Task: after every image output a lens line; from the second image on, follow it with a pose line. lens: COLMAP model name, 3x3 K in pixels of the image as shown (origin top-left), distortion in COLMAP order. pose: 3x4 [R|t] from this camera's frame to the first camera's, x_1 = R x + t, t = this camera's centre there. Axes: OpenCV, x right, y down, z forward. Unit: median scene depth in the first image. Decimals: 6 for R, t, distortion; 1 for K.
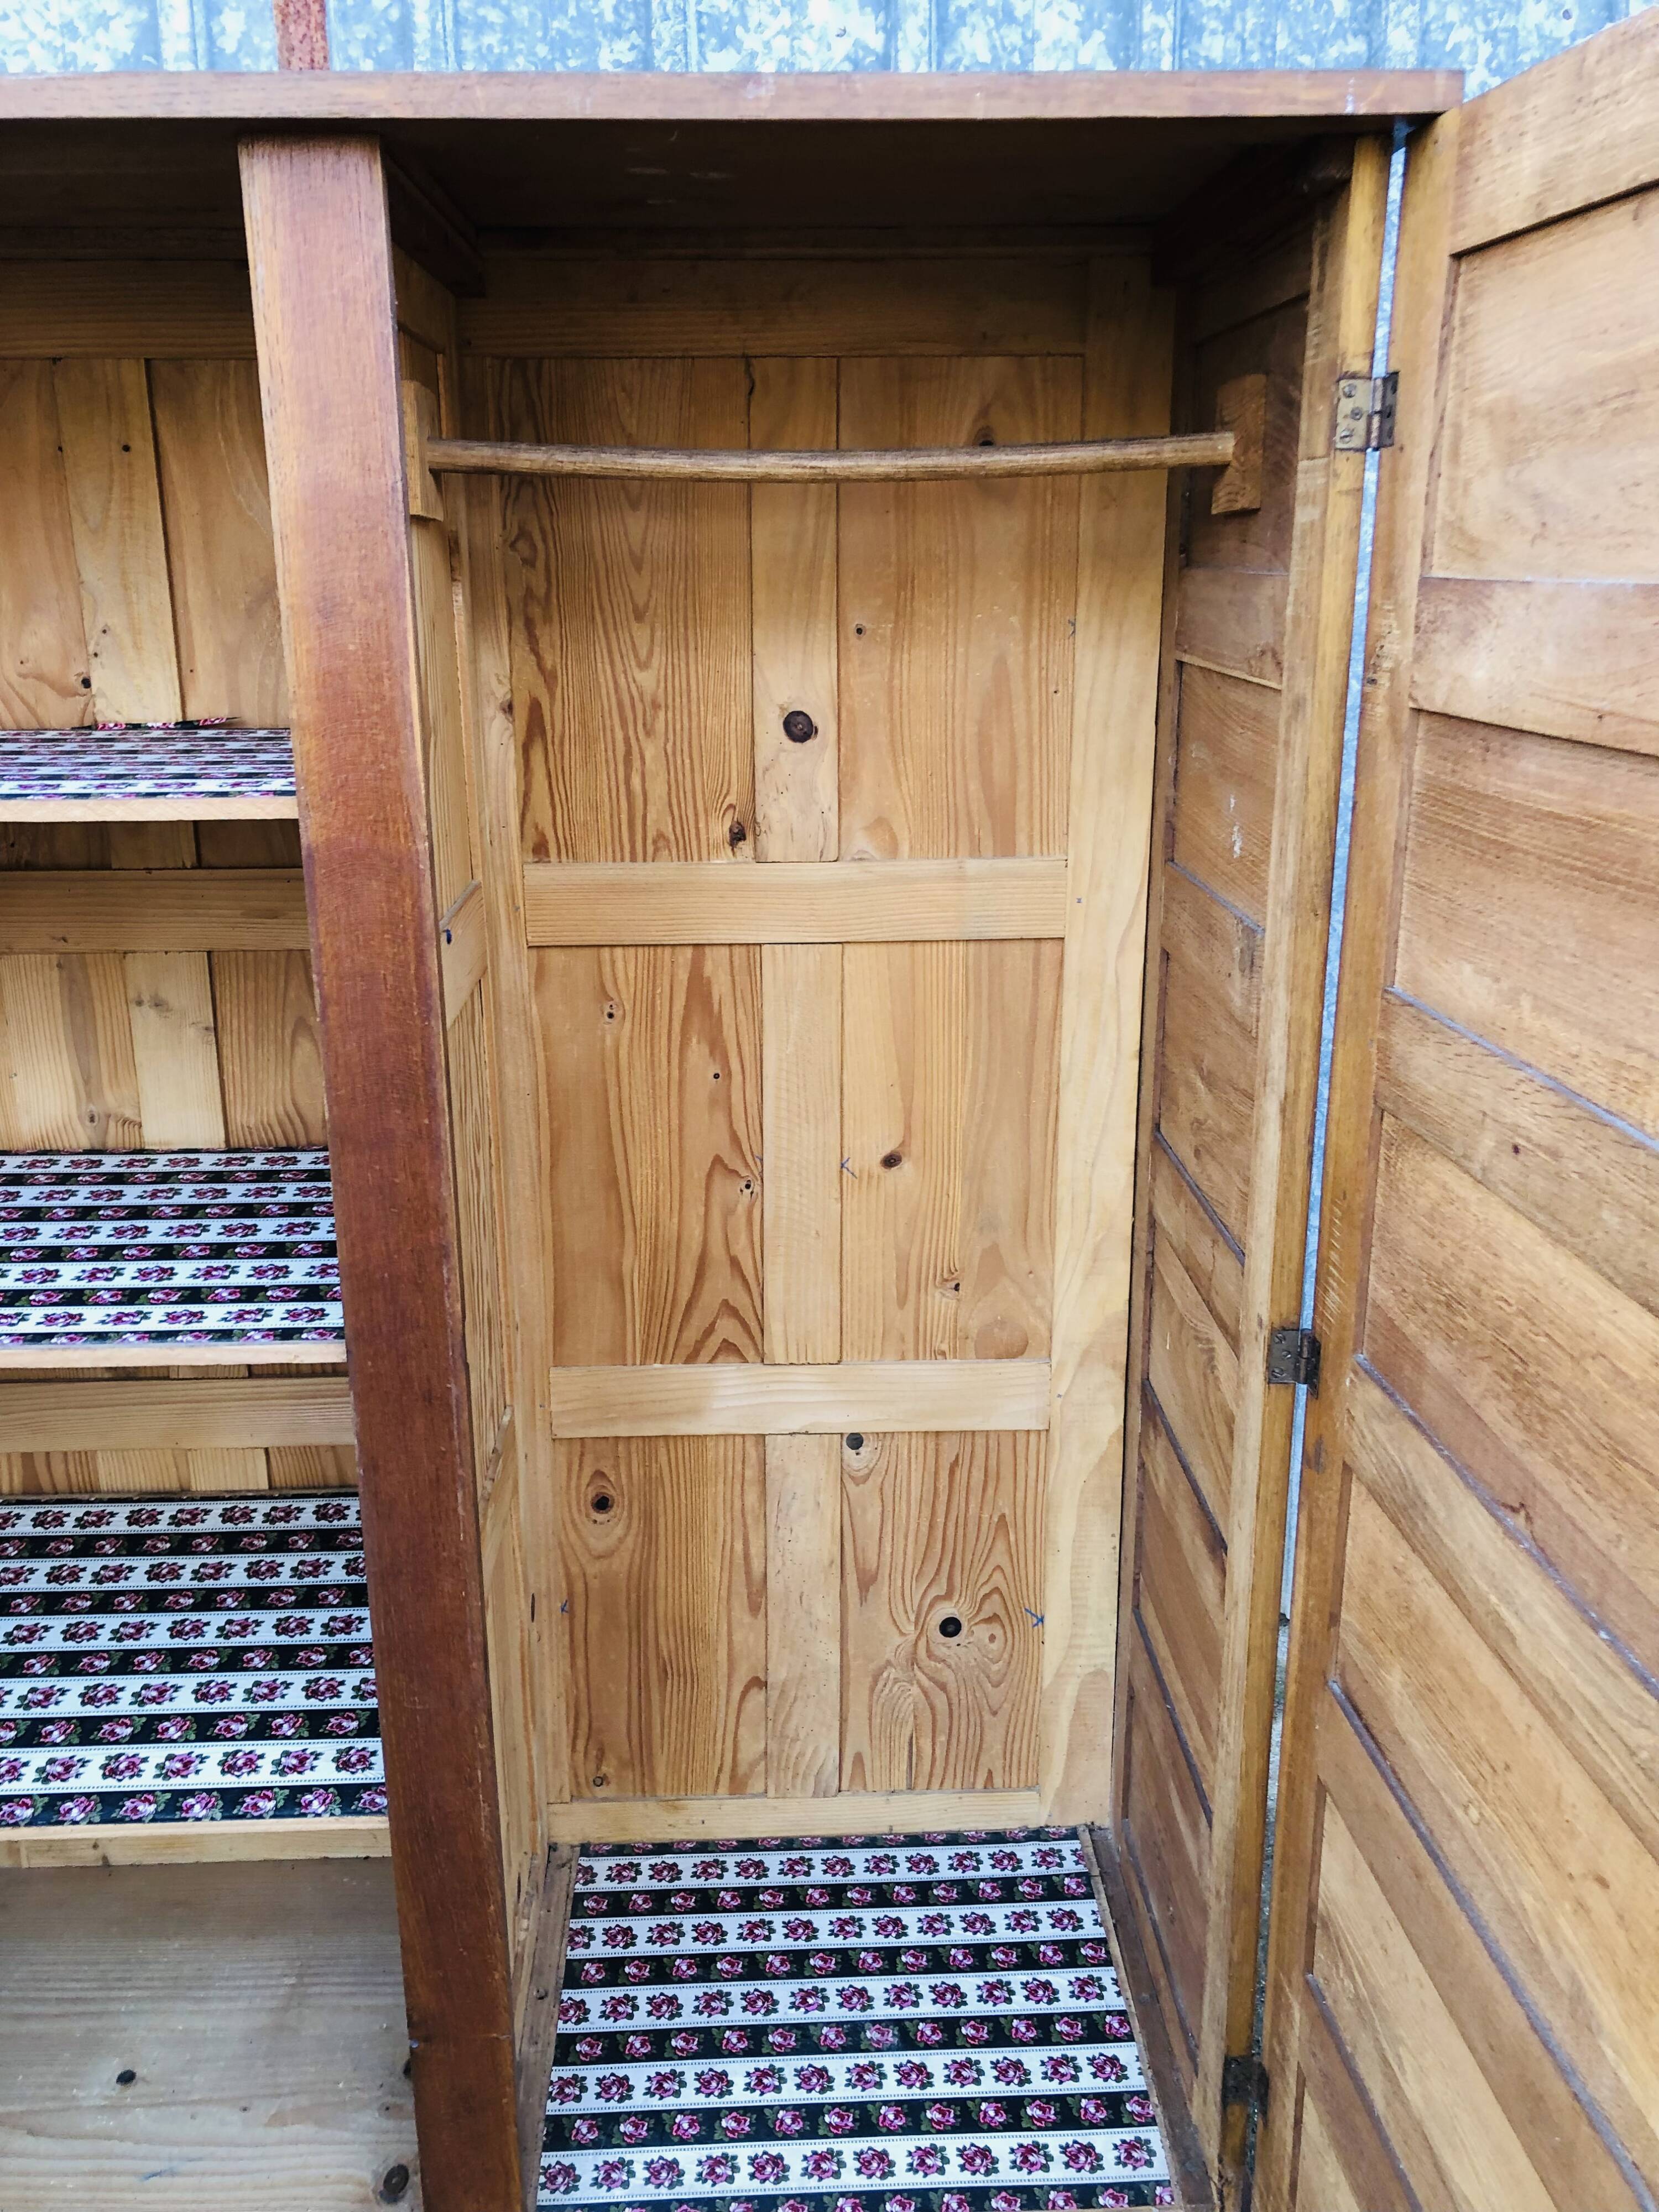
lens RADIAL K [[1762.0, 0, 815.3], [0, 1762.0, 1085.7], [0, 0, 1]] dist [0.032749, -0.020907]
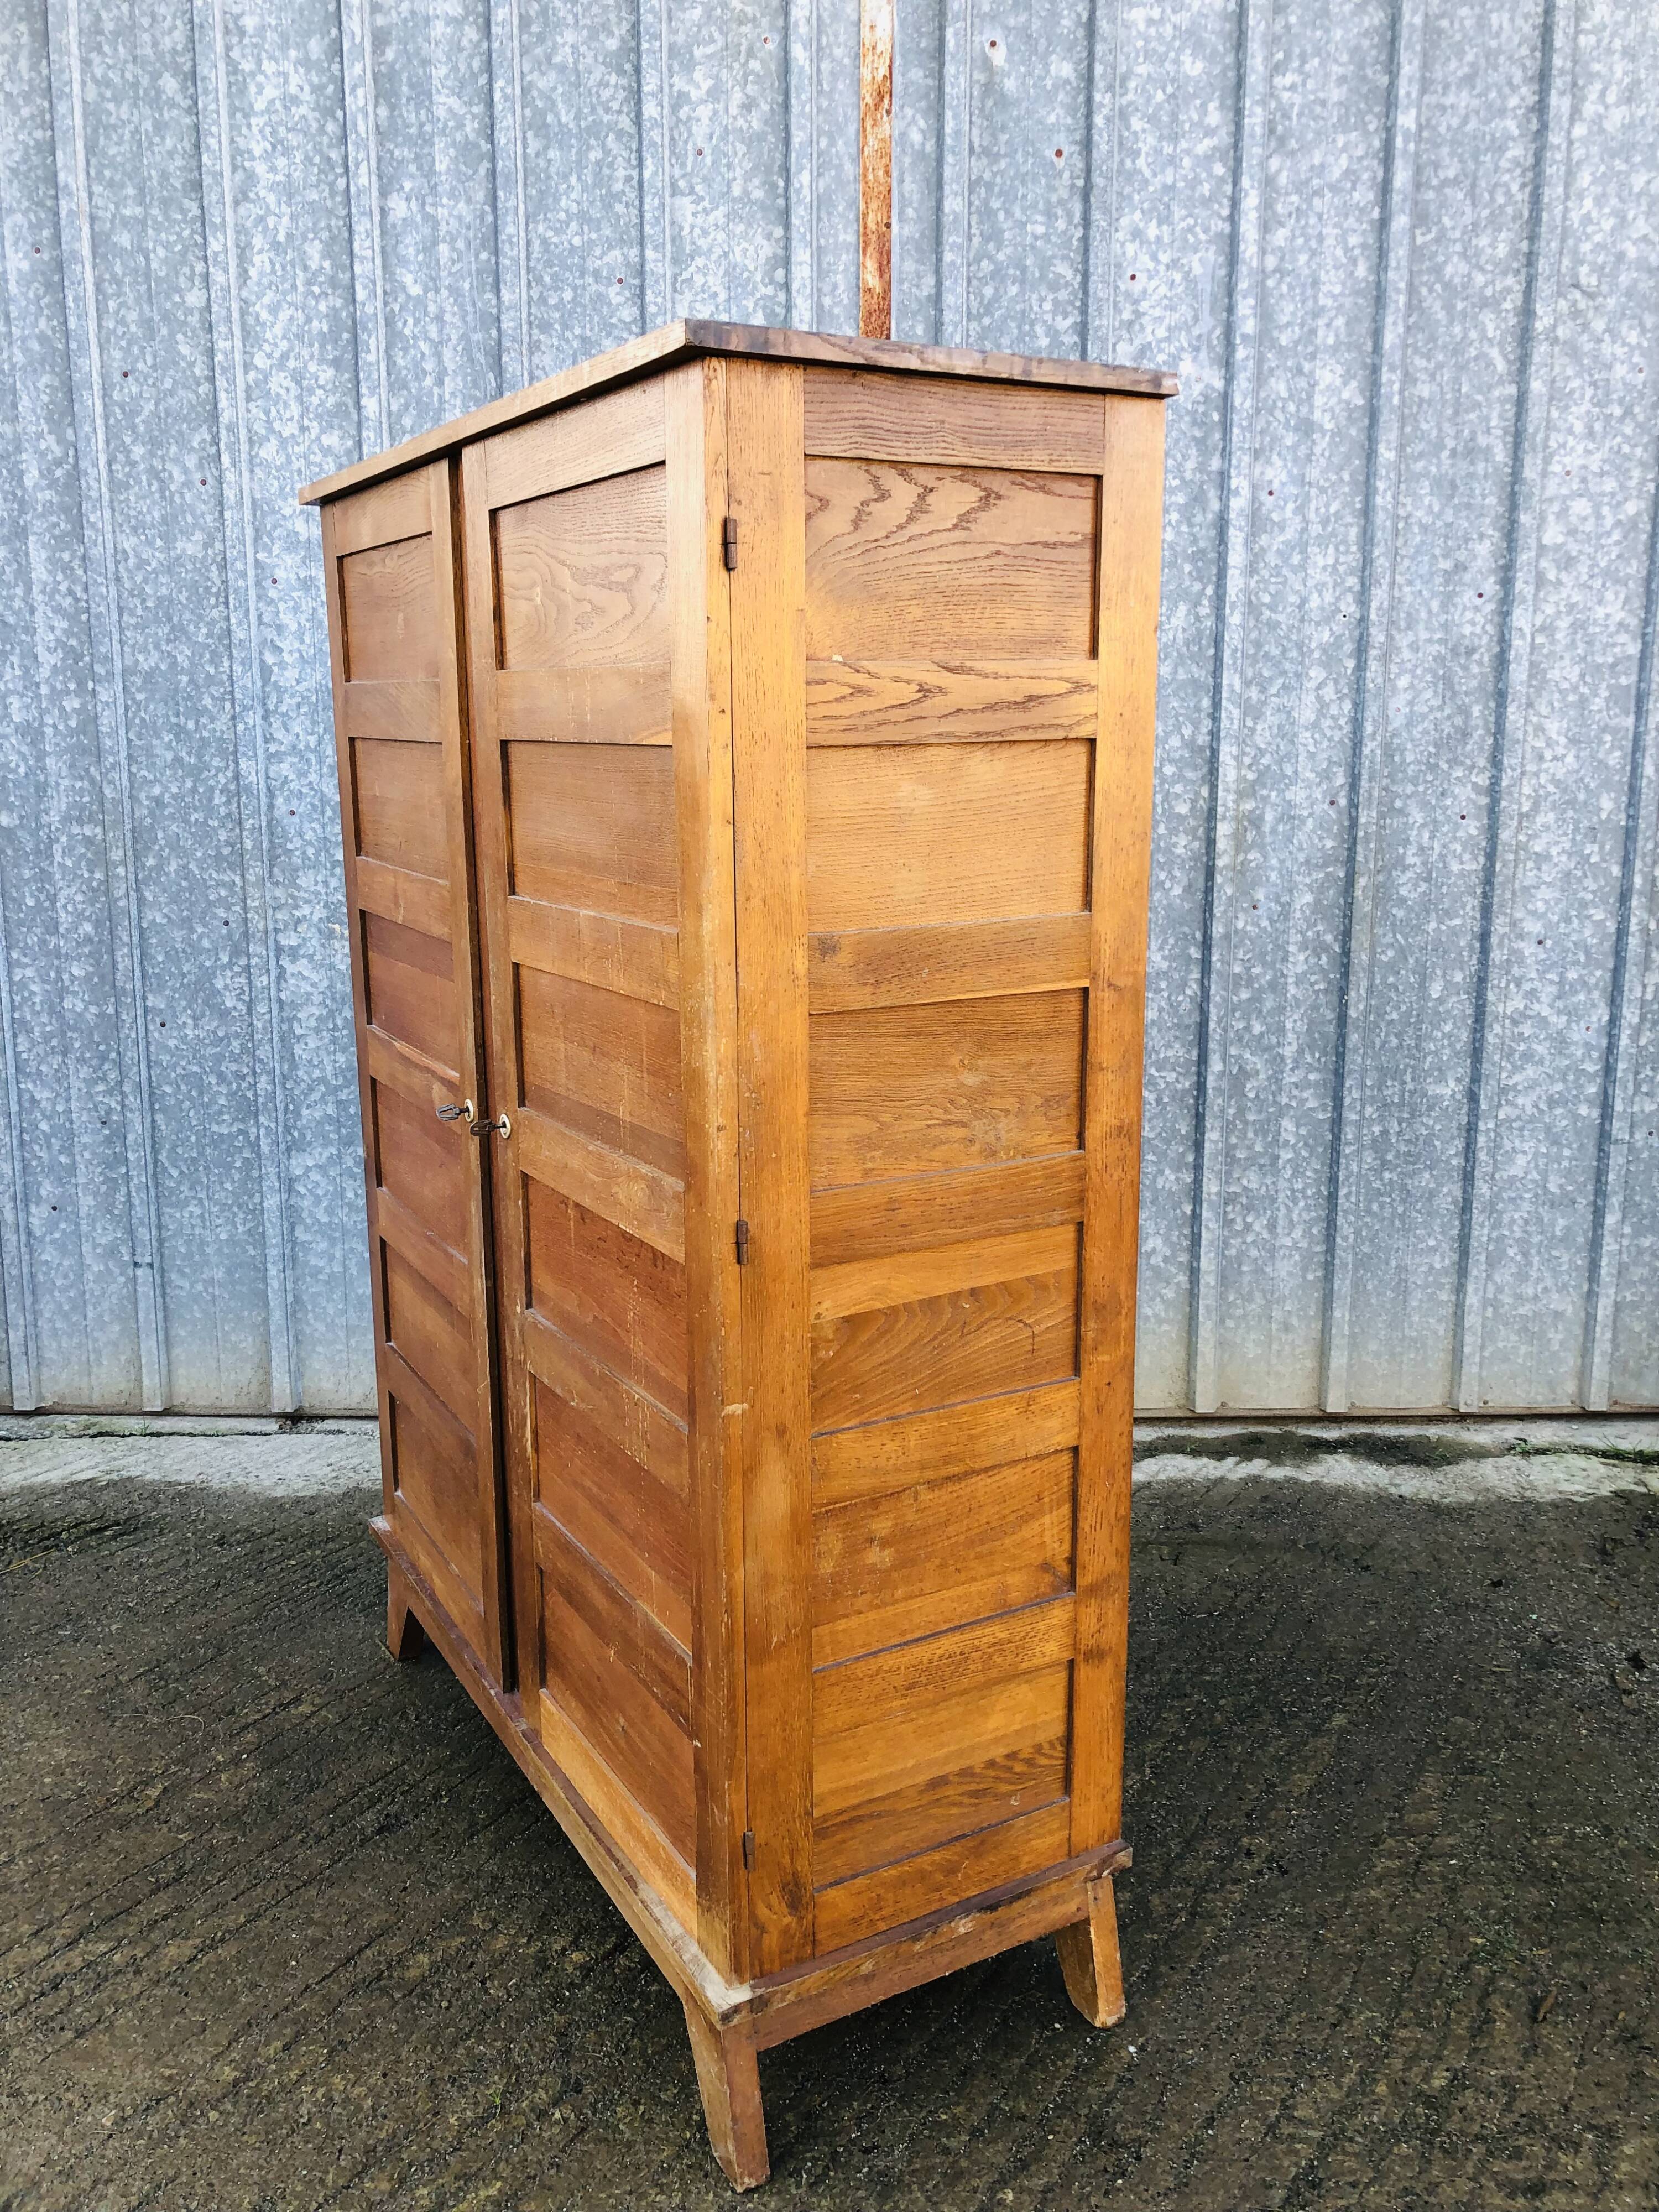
lens RADIAL K [[1762.0, 0, 840.3], [0, 1762.0, 1099.7], [0, 0, 1]] dist [0.032749, -0.020907]
pose [[0.999719, 0.017354, -0.016126, -0.351030], [-0.018633, 0.996388, -0.082849, 0.277398], [0.014630, 0.083127, 0.996432, -0.748600]]
